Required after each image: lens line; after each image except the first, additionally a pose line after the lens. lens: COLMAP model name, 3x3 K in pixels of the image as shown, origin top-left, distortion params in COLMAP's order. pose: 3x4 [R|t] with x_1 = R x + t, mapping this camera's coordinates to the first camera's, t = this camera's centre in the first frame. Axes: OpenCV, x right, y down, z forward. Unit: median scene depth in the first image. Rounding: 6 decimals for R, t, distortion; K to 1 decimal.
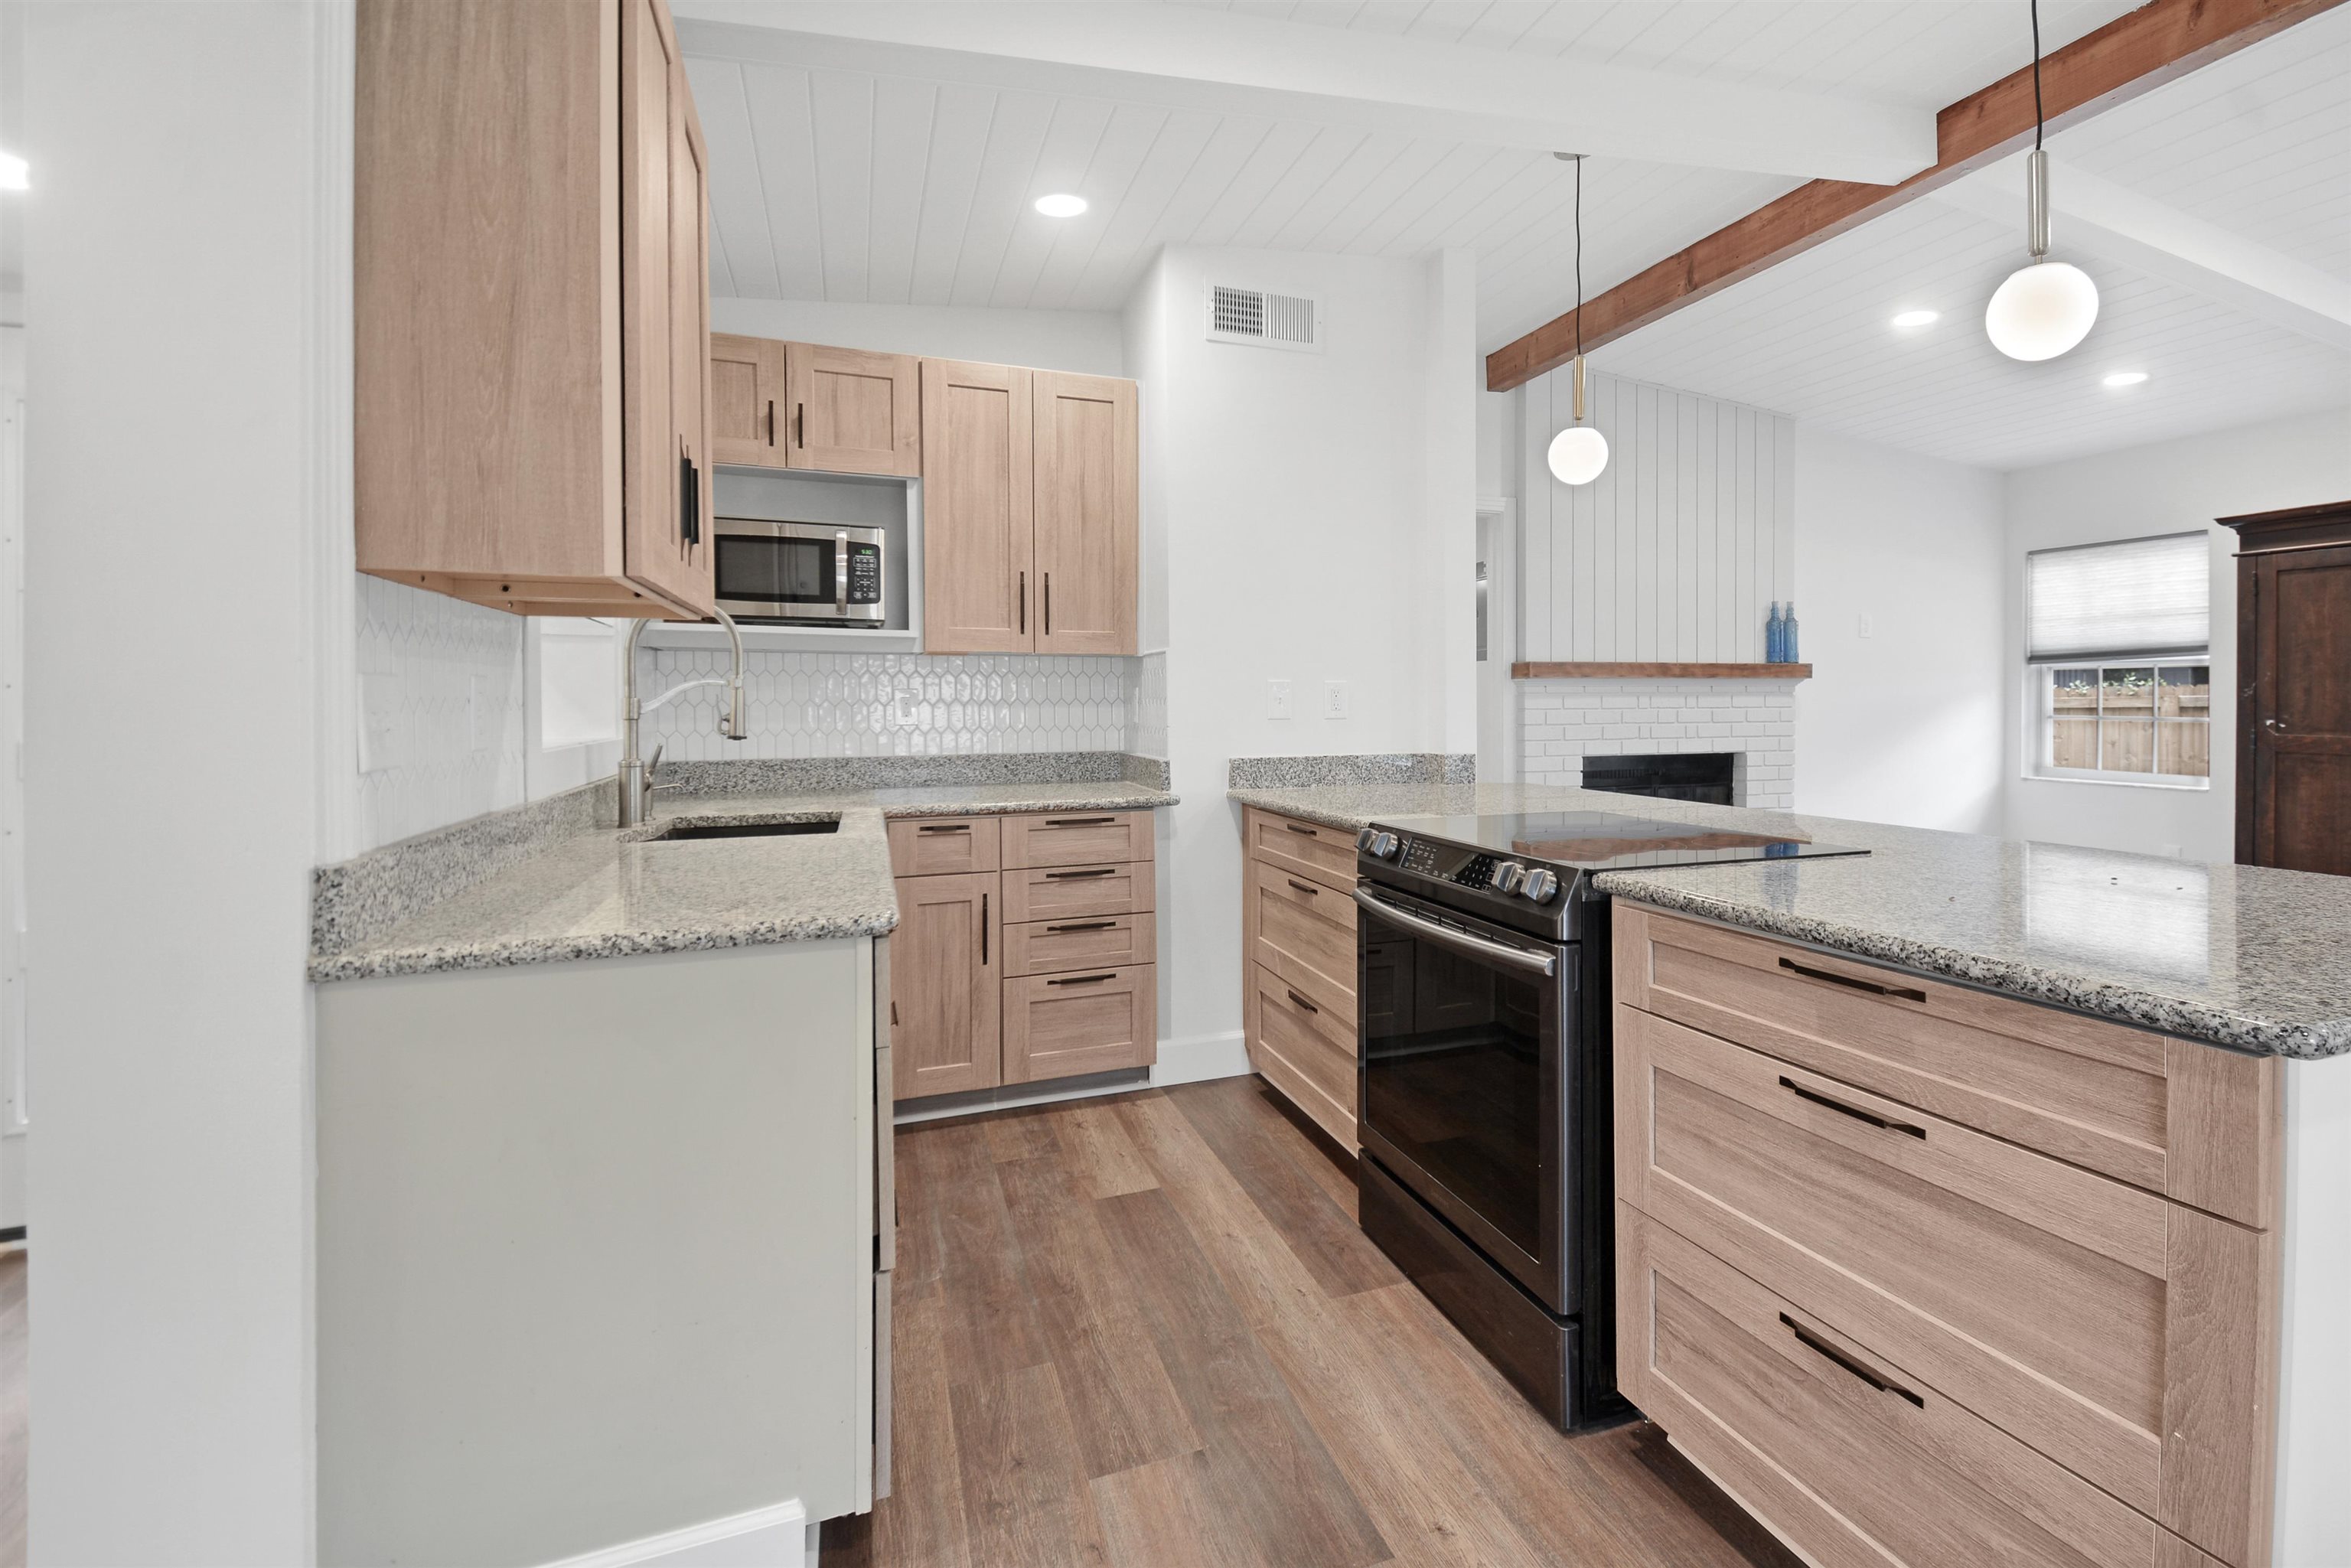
lens RADIAL K [[1085.8, 0, 1269.8], [0, 1085.8, 711.8], [0, 0, 1]] dist [0.014840, -0.000055]
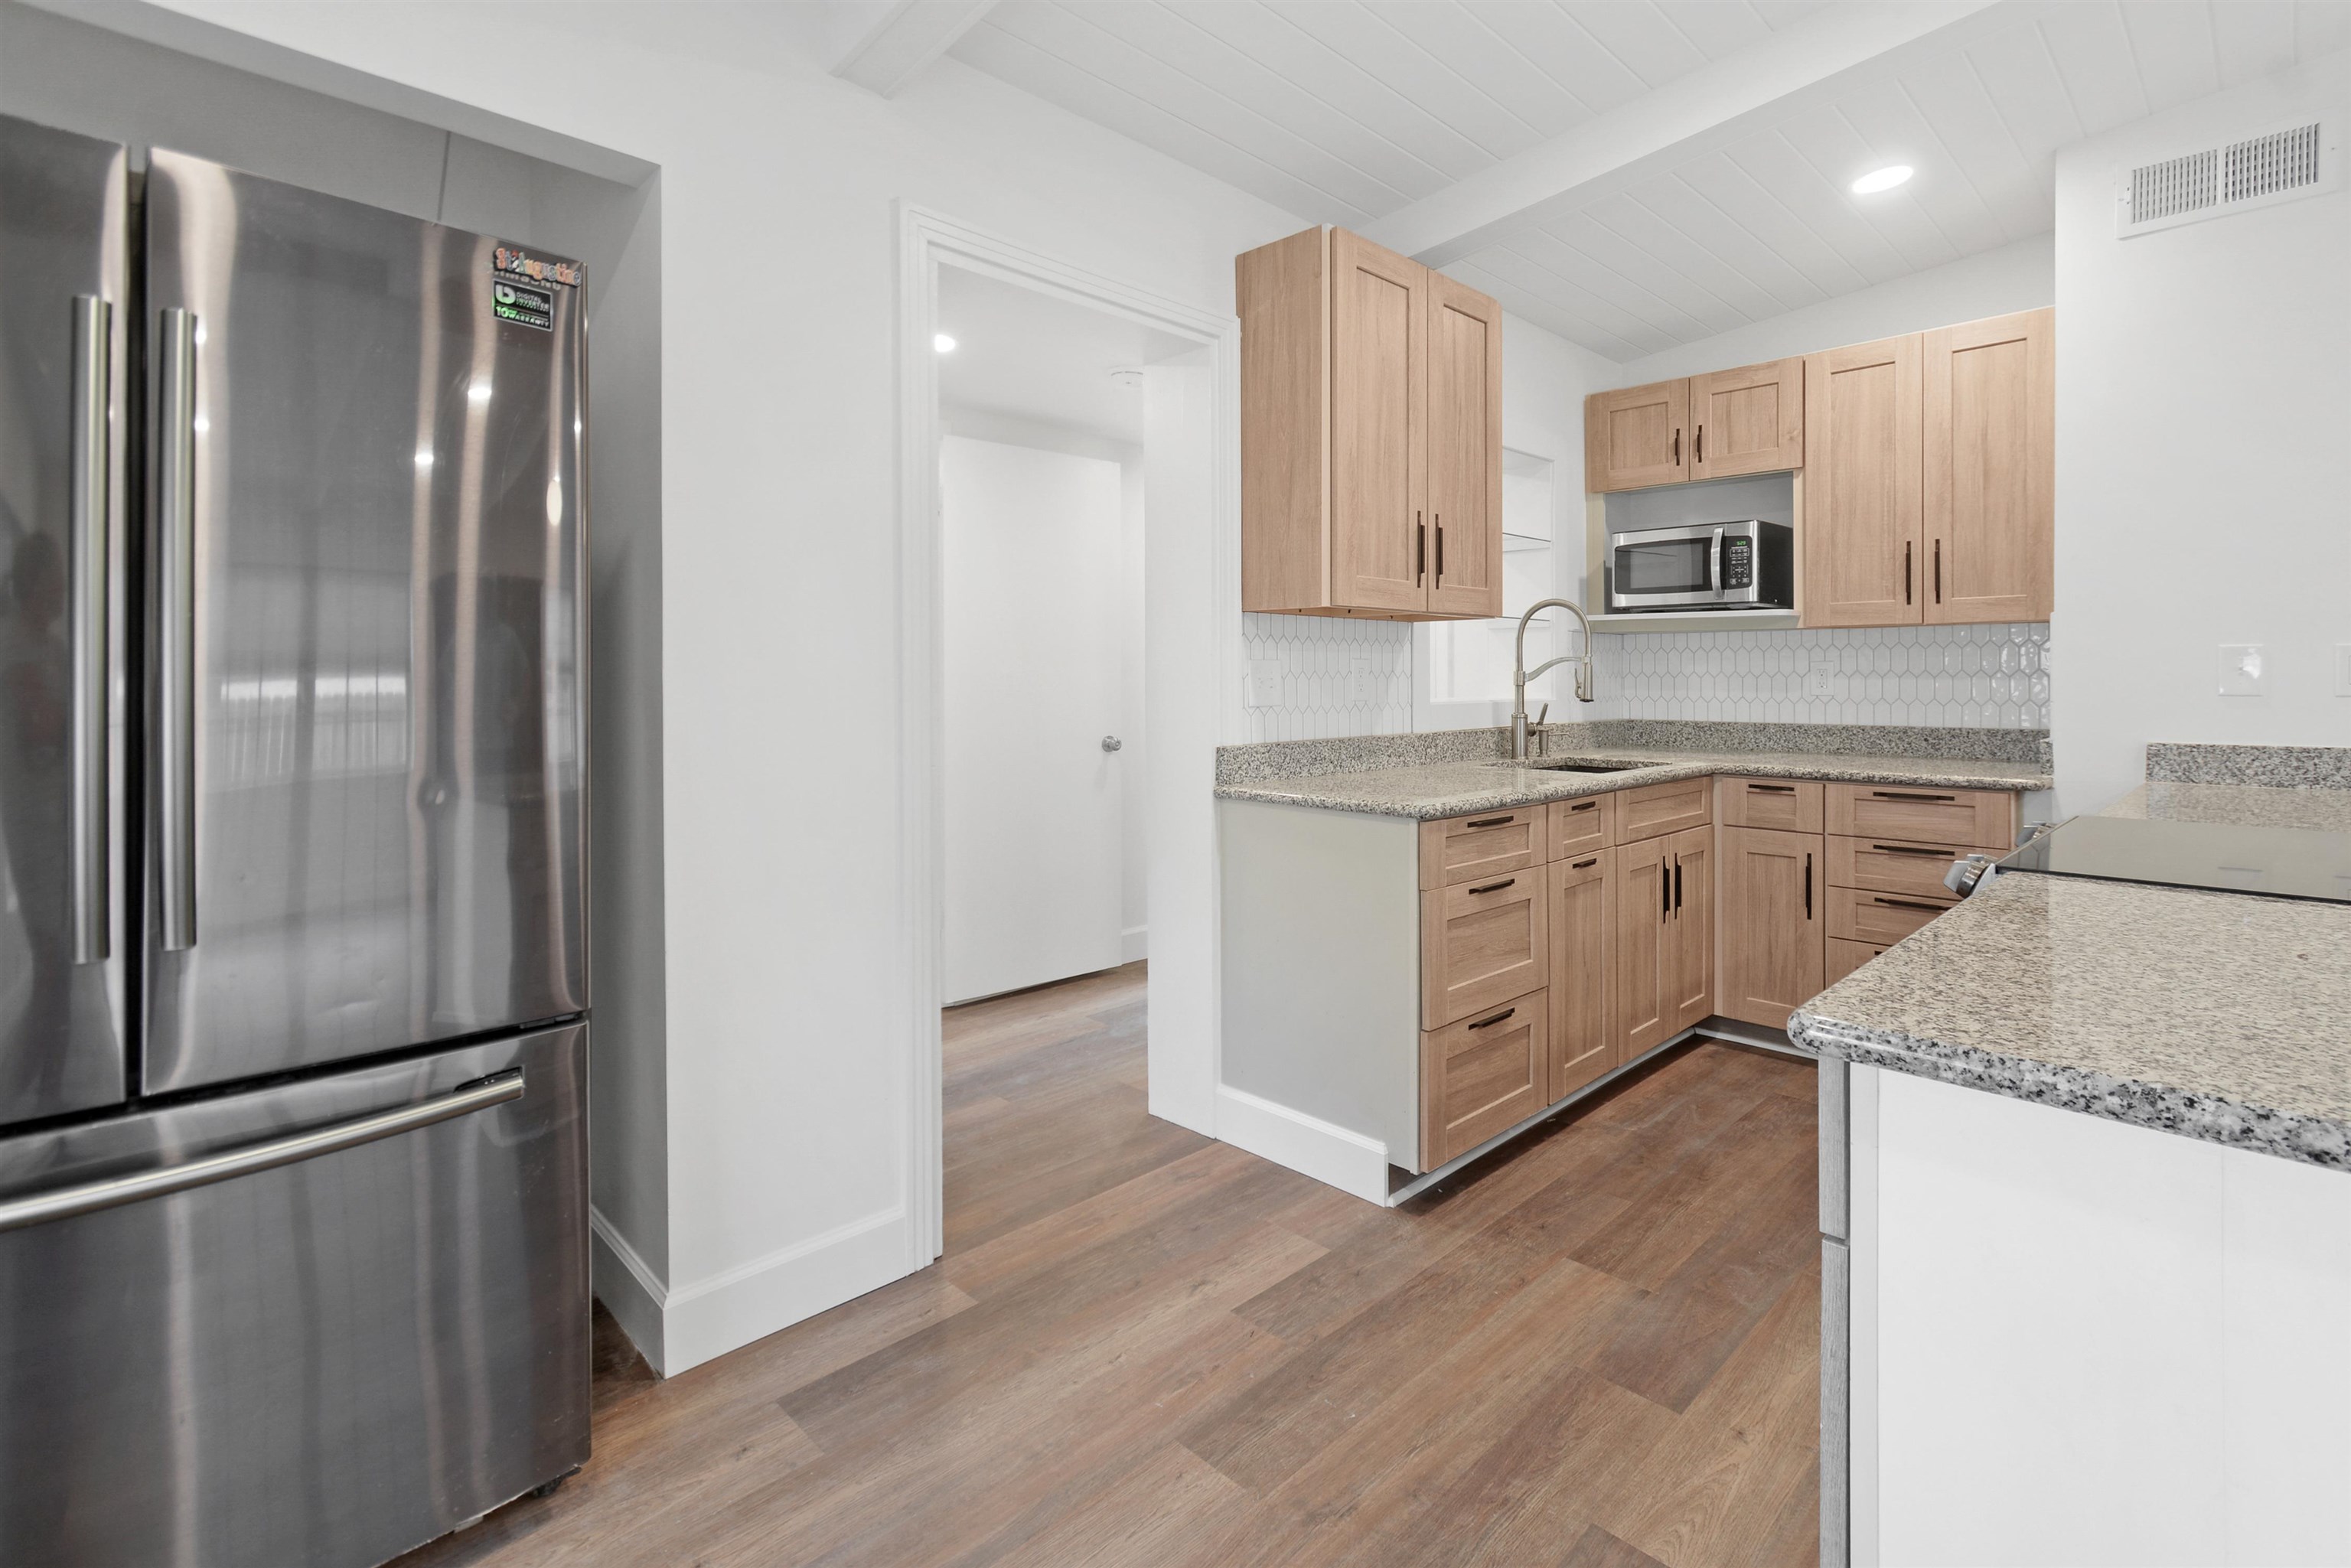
lens RADIAL K [[1066.2, 0, 1226.7], [0, 1066.2, 690.9], [0, 0, 1]] dist [-0.000157, 0.000203]
pose [[0.404345, 0.013926, -0.914500, 0.448675], [-0.007703, 0.999900, 0.011820, -0.000184], [0.914574, 0.002265, 0.404412, 0.050564]]
